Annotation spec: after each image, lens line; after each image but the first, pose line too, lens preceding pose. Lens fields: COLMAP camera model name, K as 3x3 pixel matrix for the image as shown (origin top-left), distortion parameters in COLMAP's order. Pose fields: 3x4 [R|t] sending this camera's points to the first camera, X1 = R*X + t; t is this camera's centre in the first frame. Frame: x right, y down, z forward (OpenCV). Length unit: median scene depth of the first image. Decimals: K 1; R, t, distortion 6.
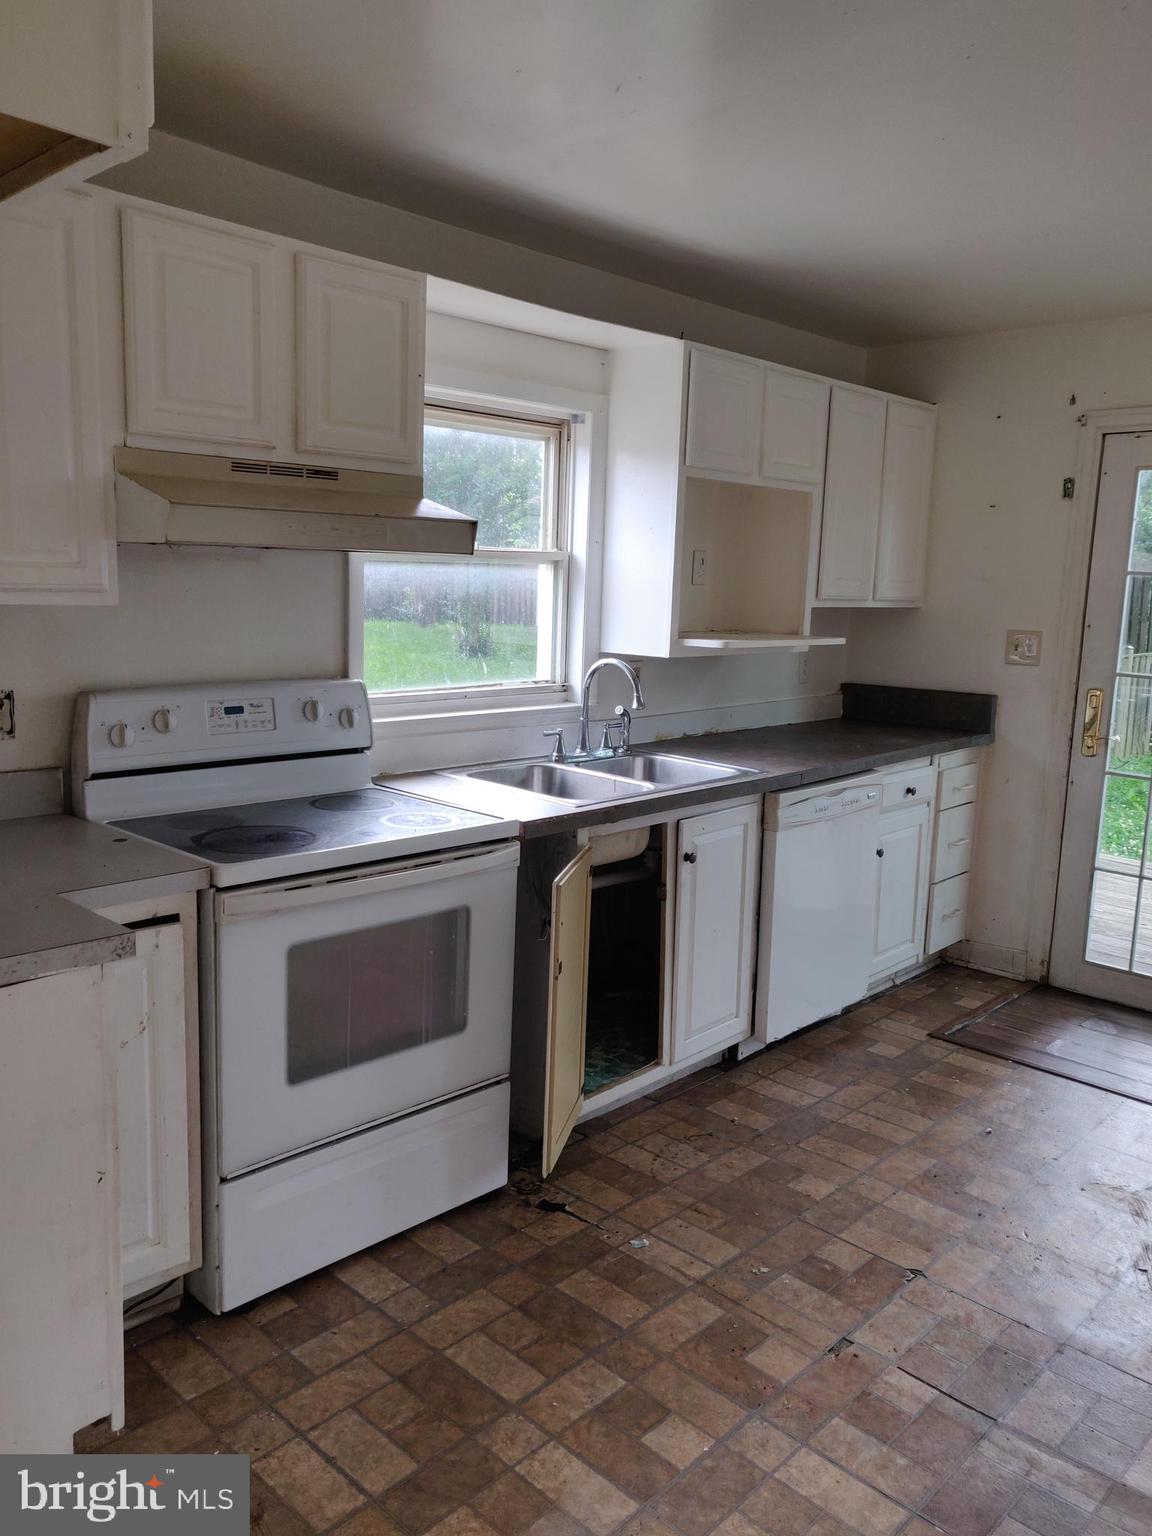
lens RADIAL K [[1191.9, 0, 535.5], [0, 1191.9, 763.5], [0, 0, 1]] dist [-0.017066, 0.037981]
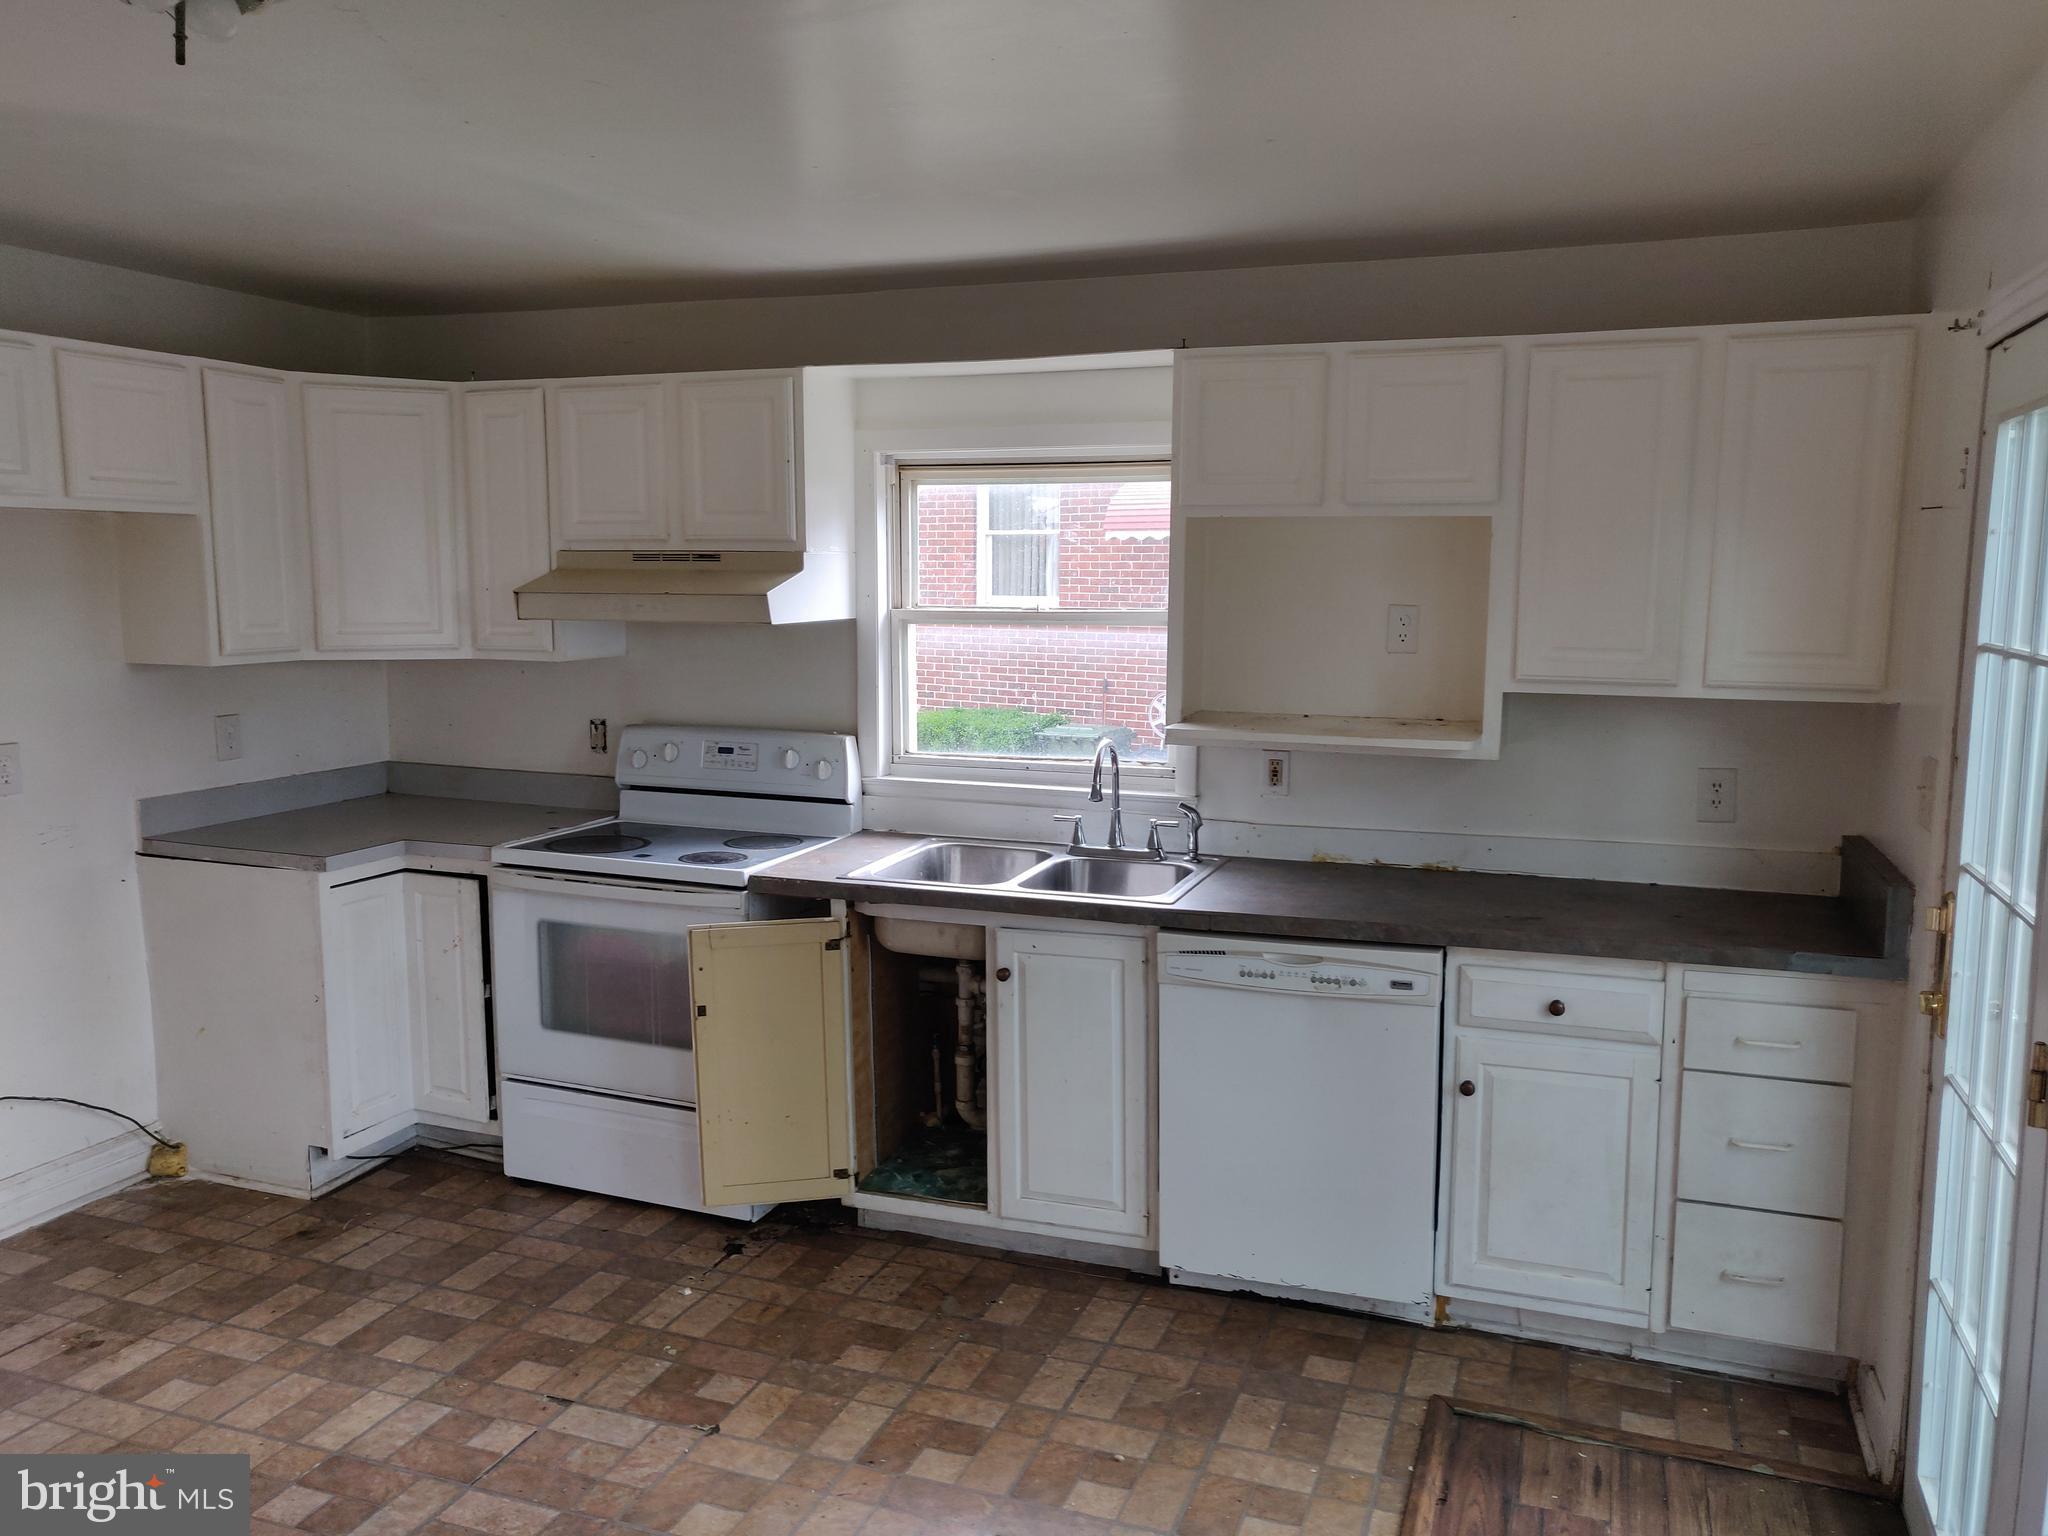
lens RADIAL K [[1589.1, 0, 1007.1], [0, 1589.1, 778.3], [0, 0, 1]] dist [-0.017066, 0.037981]
pose [[0.397295, 0.095976, -0.912659, 1.039740], [-0.135787, 0.989717, 0.044969, -0.100078], [0.907590, 0.106061, 0.406241, 0.478408]]
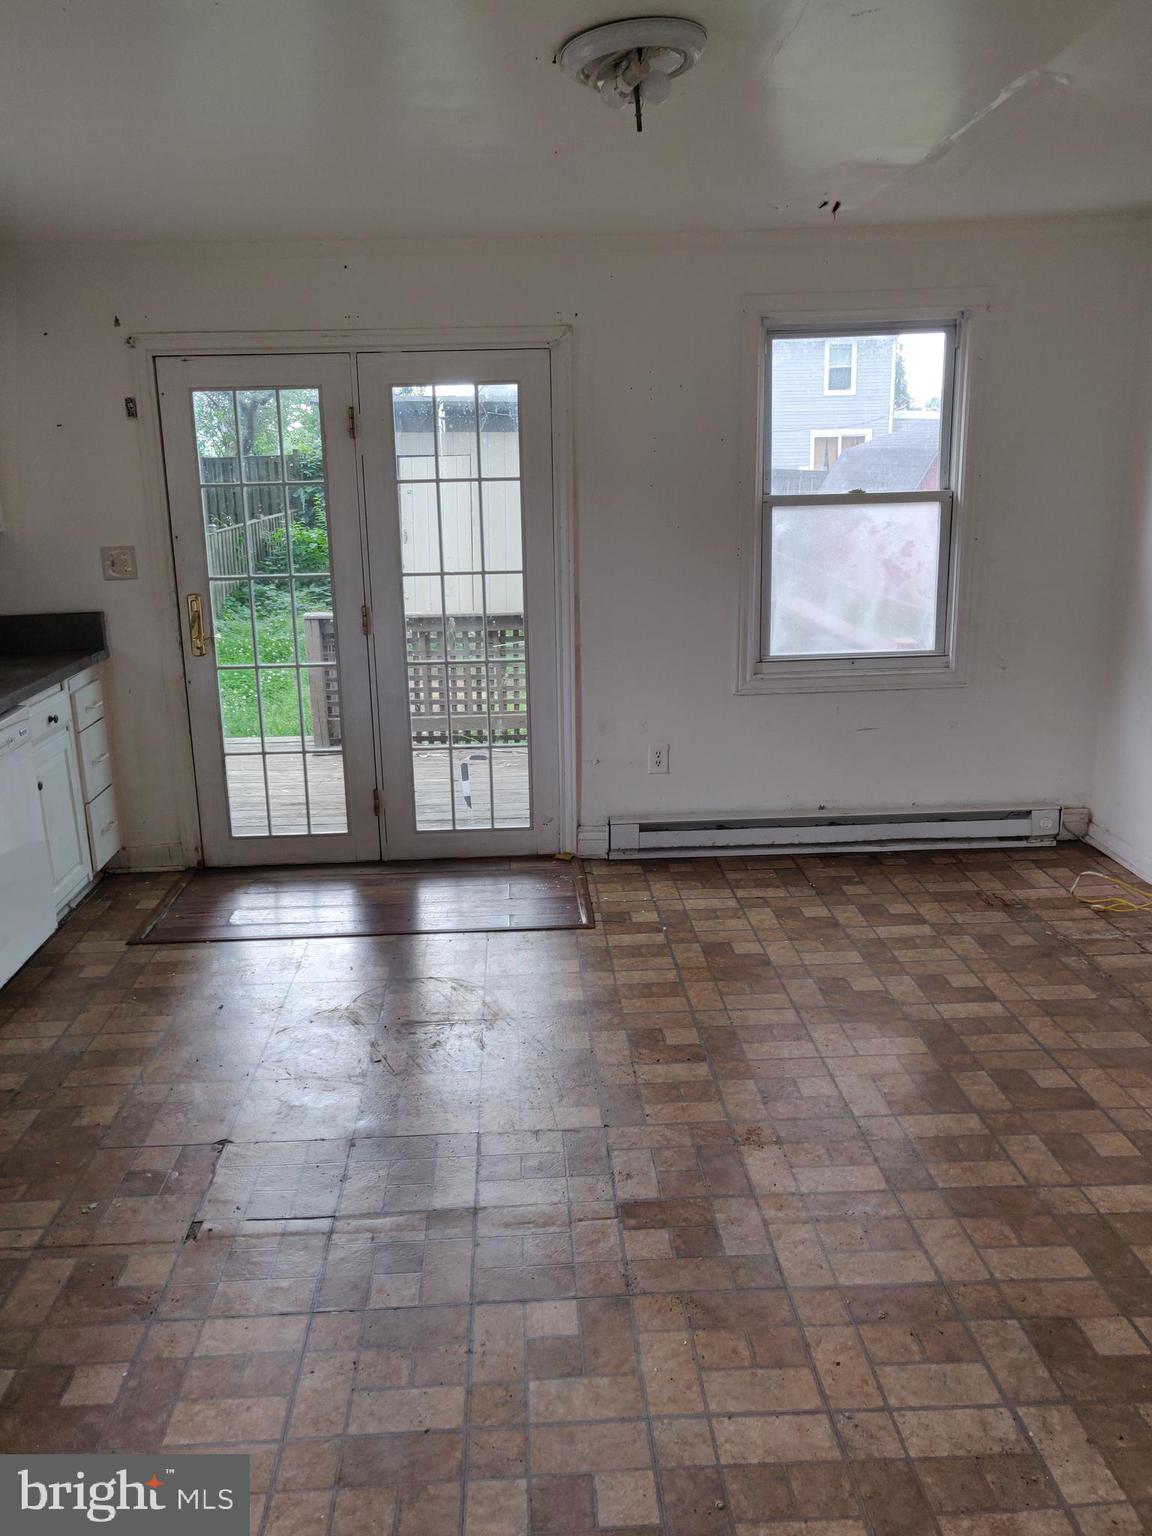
lens RADIAL K [[1191.9, 0, 573.6], [0, 1191.9, 769.8], [0, 0, 1]] dist [-0.017066, 0.037981]
pose [[0.670607, -0.222480, 0.707664, -0.124717], [0.155361, 0.974932, 0.159281, -0.030300], [-0.725361, 0.003128, 0.688361, -0.009937]]
